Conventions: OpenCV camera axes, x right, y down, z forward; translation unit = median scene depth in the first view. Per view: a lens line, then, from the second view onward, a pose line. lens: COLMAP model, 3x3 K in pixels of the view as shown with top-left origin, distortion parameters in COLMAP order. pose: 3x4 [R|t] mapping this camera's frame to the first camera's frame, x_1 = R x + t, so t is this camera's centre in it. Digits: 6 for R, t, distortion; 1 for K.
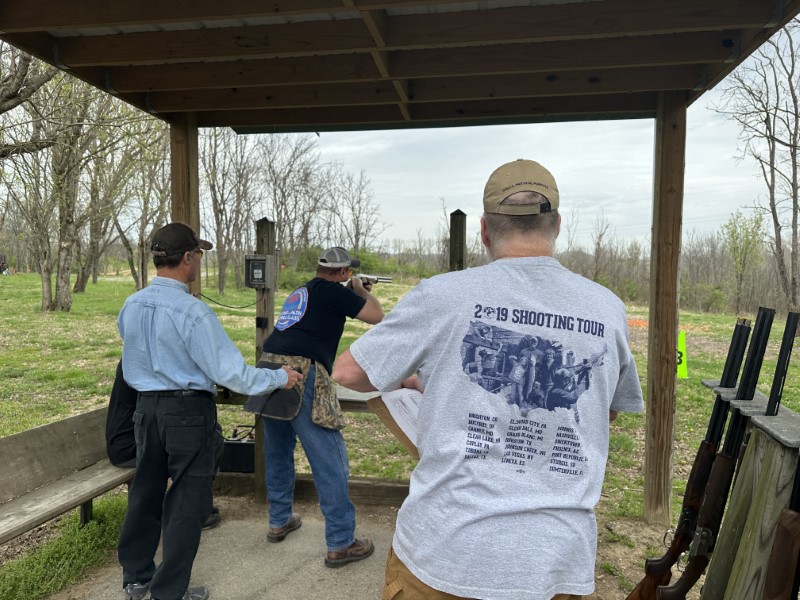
lens RADIAL K [[559.6, 0, 398.7], [0, 559.6, 302.8], [0, 0, 1]] dist [0.062913, -0.080076]
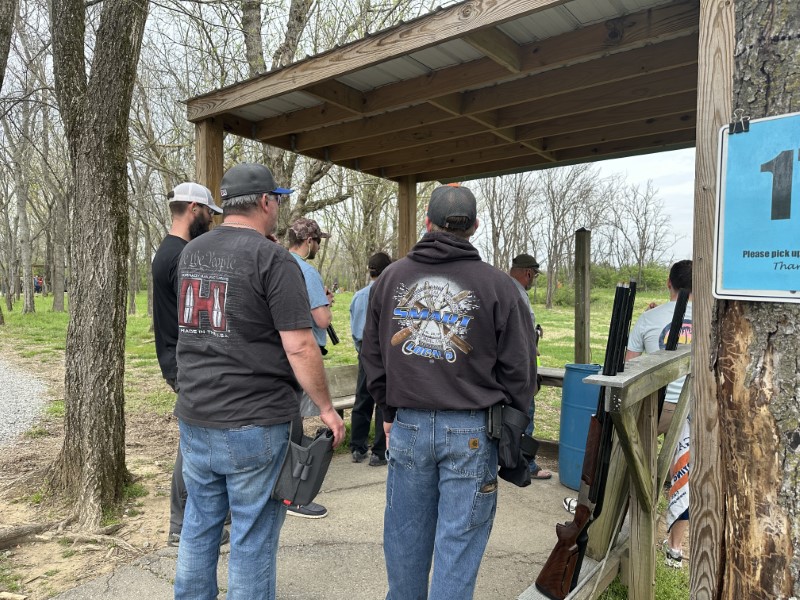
lens RADIAL K [[559.6, 0, 398.7], [0, 559.6, 302.8], [0, 0, 1]] dist [0.062913, -0.080076]
pose [[0.875526, 0.004149, -0.483153, 0.179209], [-0.020263, 0.999399, -0.028137, 0.025891], [0.482746, 0.034425, 0.875083, -0.167866]]
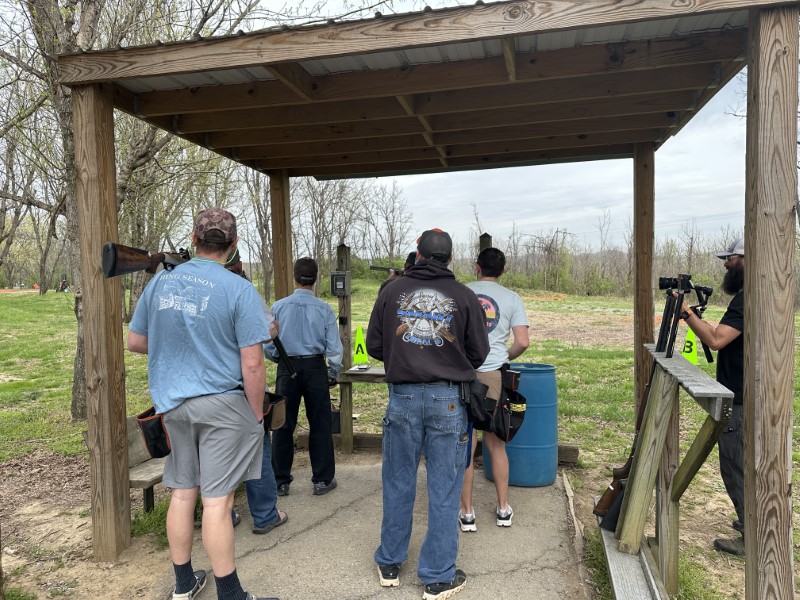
lens RADIAL K [[559.6, 0, 398.7], [0, 559.6, 302.8], [0, 0, 1]] dist [0.062913, -0.080076]
pose [[0.997697, -0.030419, -0.060624, -0.013168], [0.029761, 0.999488, -0.011731, 0.005925], [0.060950, 0.009899, 0.998092, -0.180339]]
